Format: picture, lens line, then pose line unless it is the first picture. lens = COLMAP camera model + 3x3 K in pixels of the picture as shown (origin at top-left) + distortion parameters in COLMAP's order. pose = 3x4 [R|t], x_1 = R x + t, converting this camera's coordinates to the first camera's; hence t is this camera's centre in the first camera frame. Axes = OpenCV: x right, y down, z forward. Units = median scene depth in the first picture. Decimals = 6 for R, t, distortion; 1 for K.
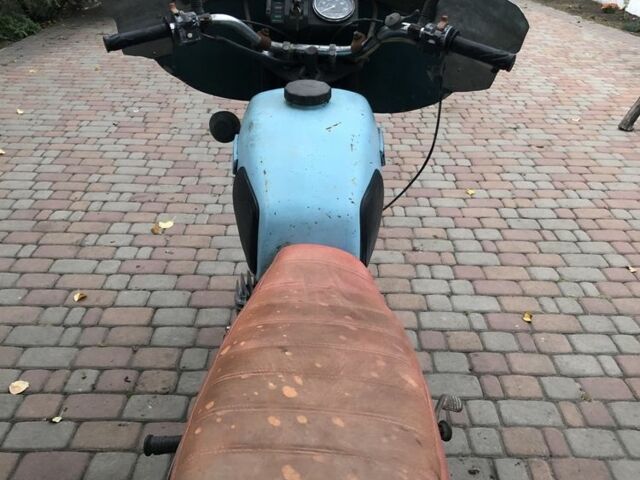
lens RADIAL K [[587.1, 0, 320.0], [0, 587.1, 240.0], [0, 0, 1]] dist [0.054590, -0.119373]
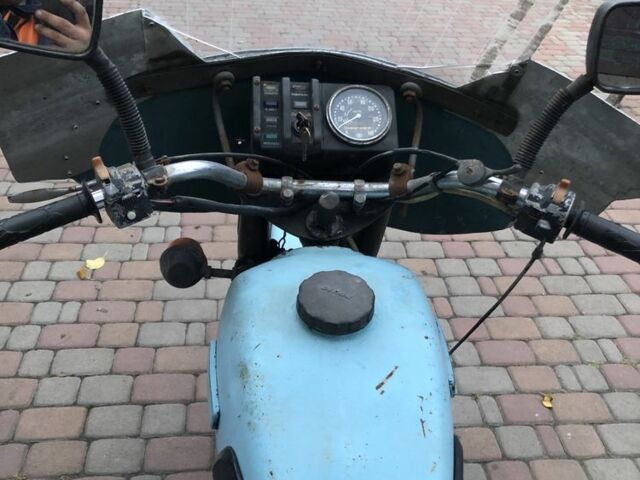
lens RADIAL K [[597.7, 0, 304.7], [0, 597.7, 226.9], [0, 0, 1]] dist [0.007238, -0.012198]
pose [[0.996452, -0.021054, 0.081482, -0.050253], [0.011989, 0.993839, 0.110181, -0.197791], [-0.083300, -0.108813, 0.990566, 0.205597]]
